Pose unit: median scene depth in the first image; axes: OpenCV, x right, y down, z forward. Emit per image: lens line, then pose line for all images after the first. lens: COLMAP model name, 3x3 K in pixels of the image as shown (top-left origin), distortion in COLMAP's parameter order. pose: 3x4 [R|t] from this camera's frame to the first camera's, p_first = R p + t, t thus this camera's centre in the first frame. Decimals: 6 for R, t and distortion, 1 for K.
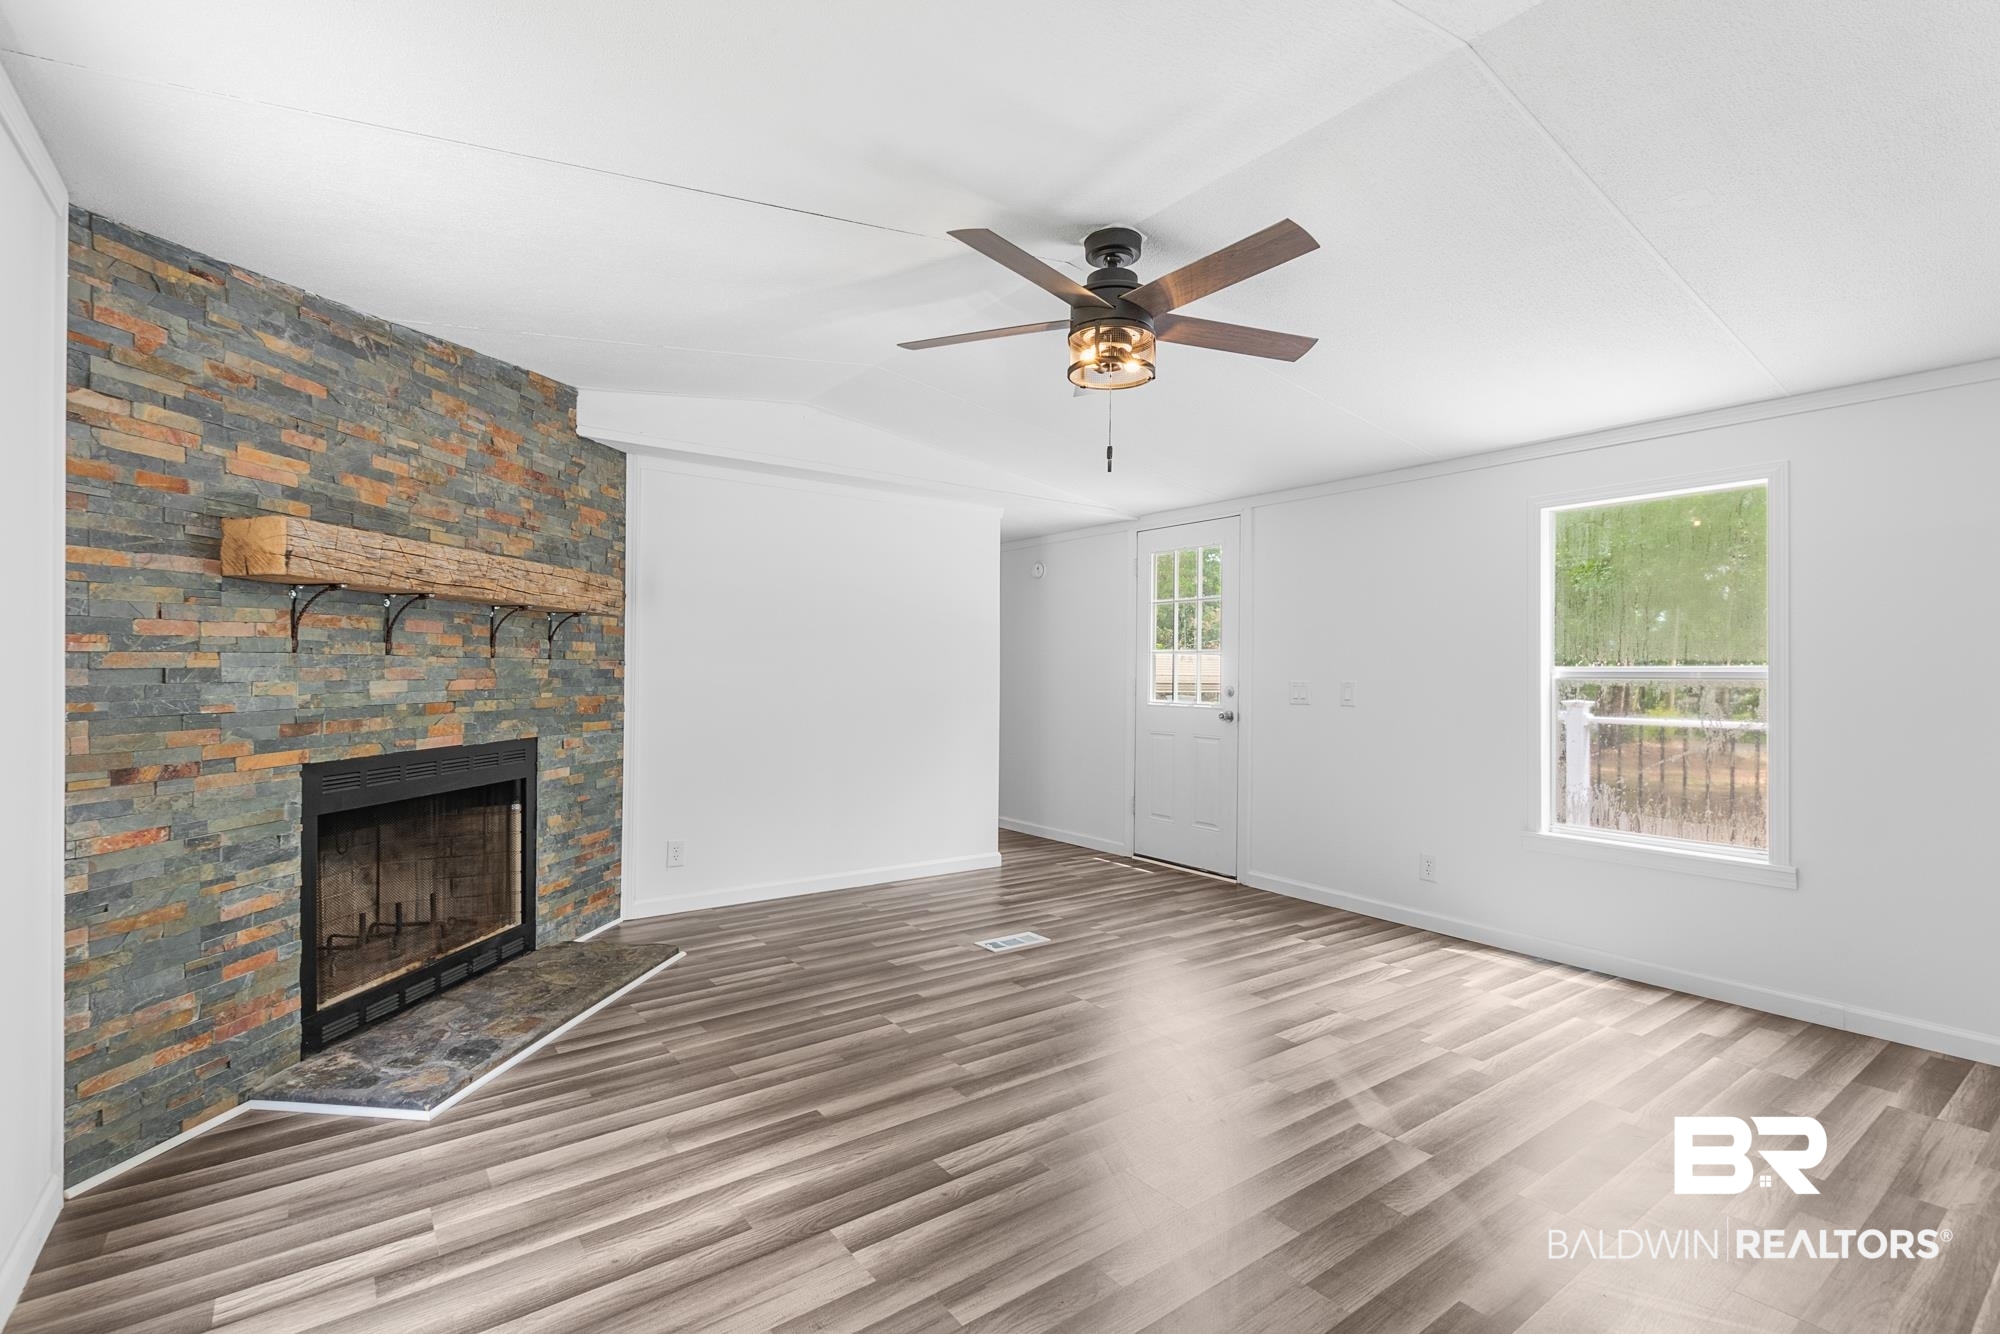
lens RADIAL K [[917.1, 0, 1004.2], [0, 917.1, 668.6], [0, 0, 1]] dist [-0.001006, 0.000563]
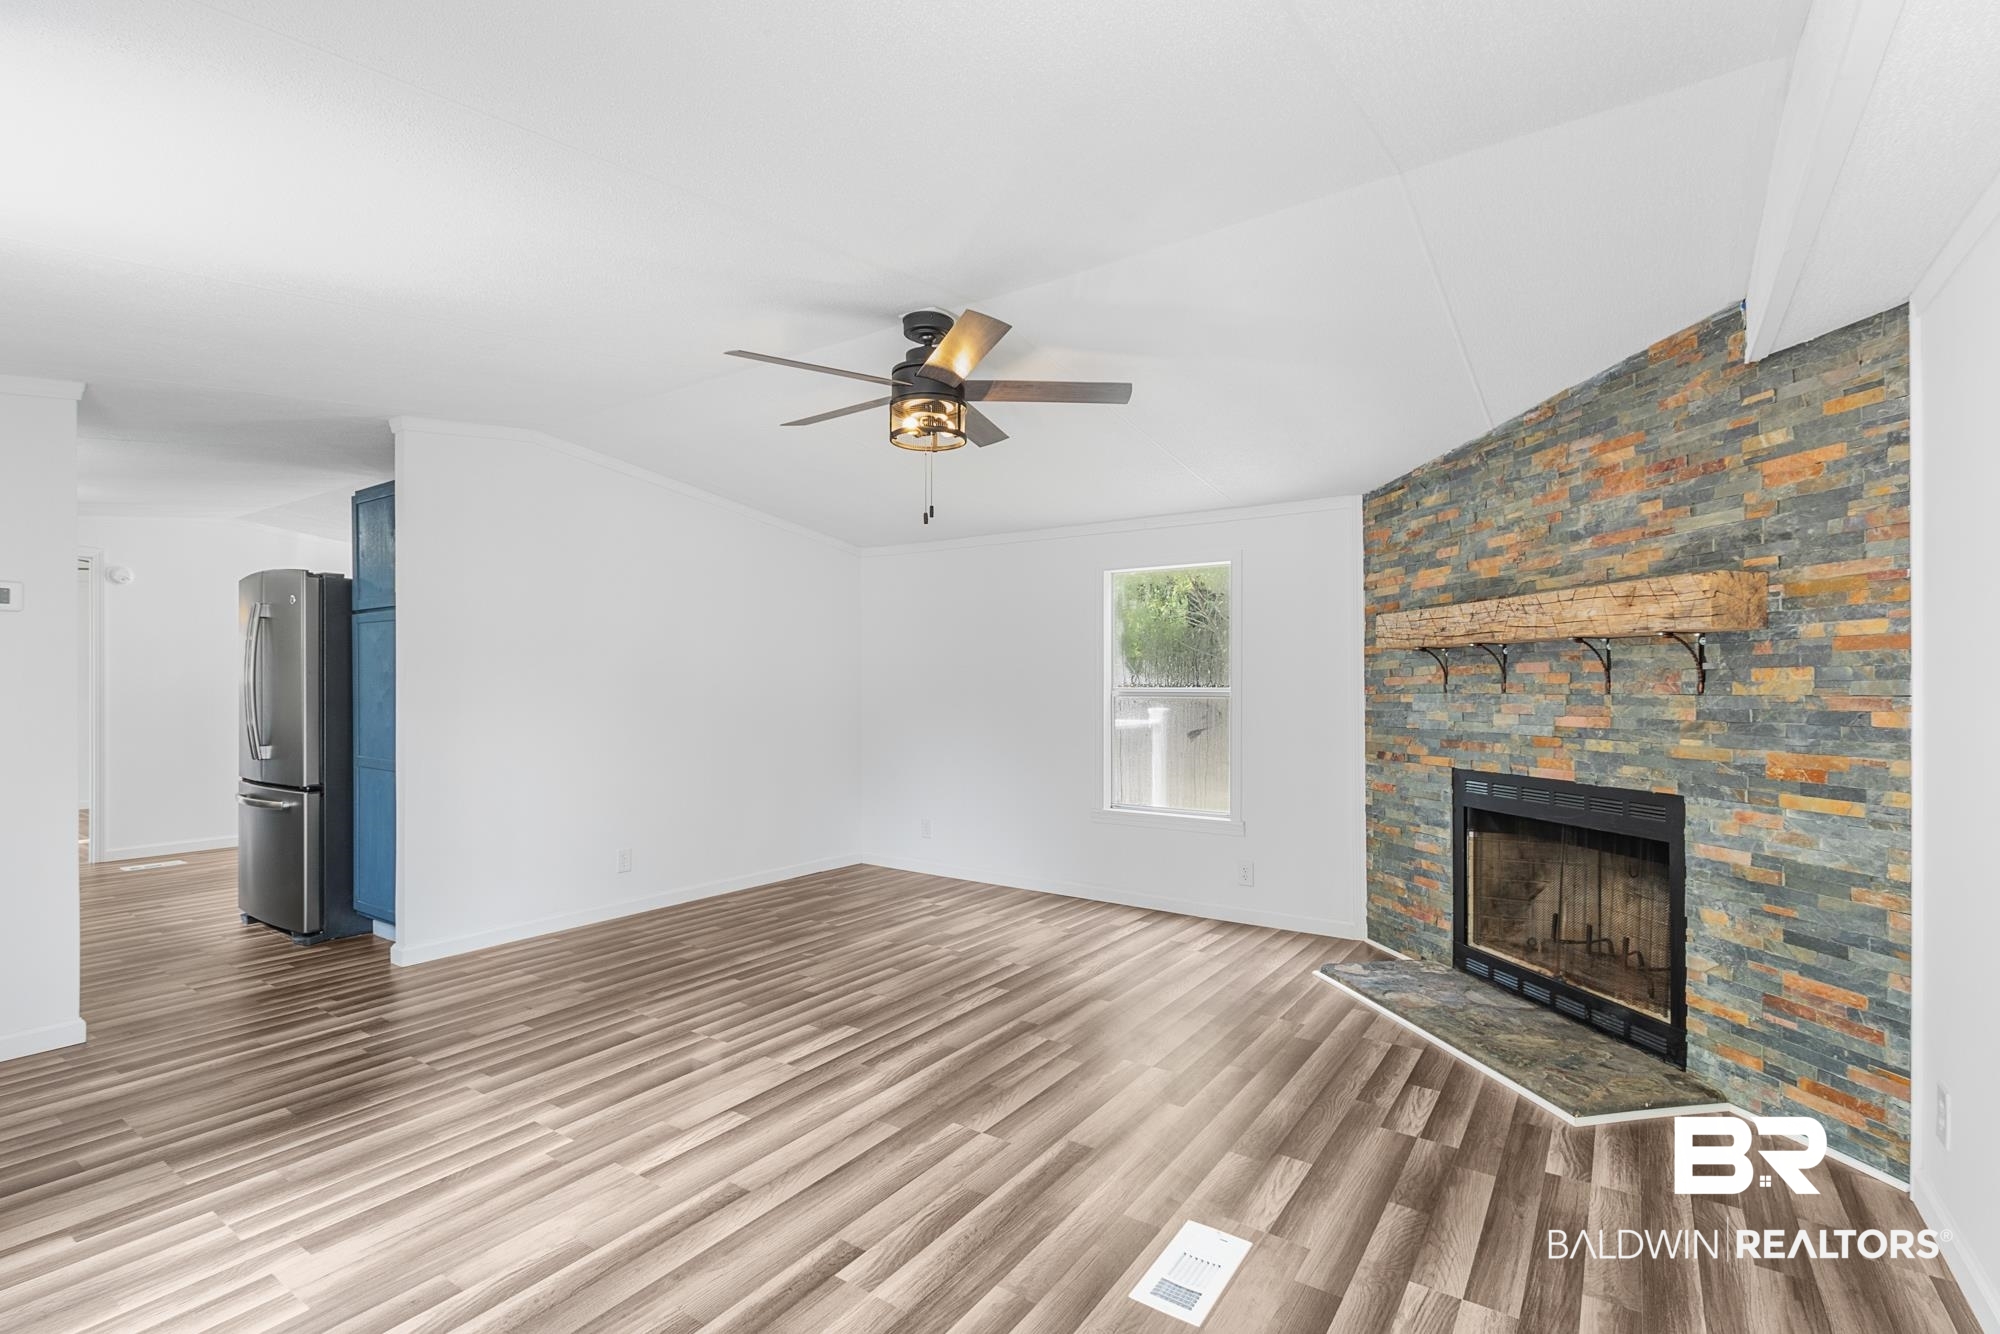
lens RADIAL K [[917.1, 0, 1006.9], [0, 917.1, 681.7], [0, 0, 1]] dist [-0.001006, 0.000563]
pose [[-0.946948, -0.014227, -0.321071, 0.355915], [-0.010263, 0.999849, -0.014035, -0.006439], [0.321222, -0.009995, -0.946951, 1.942369]]
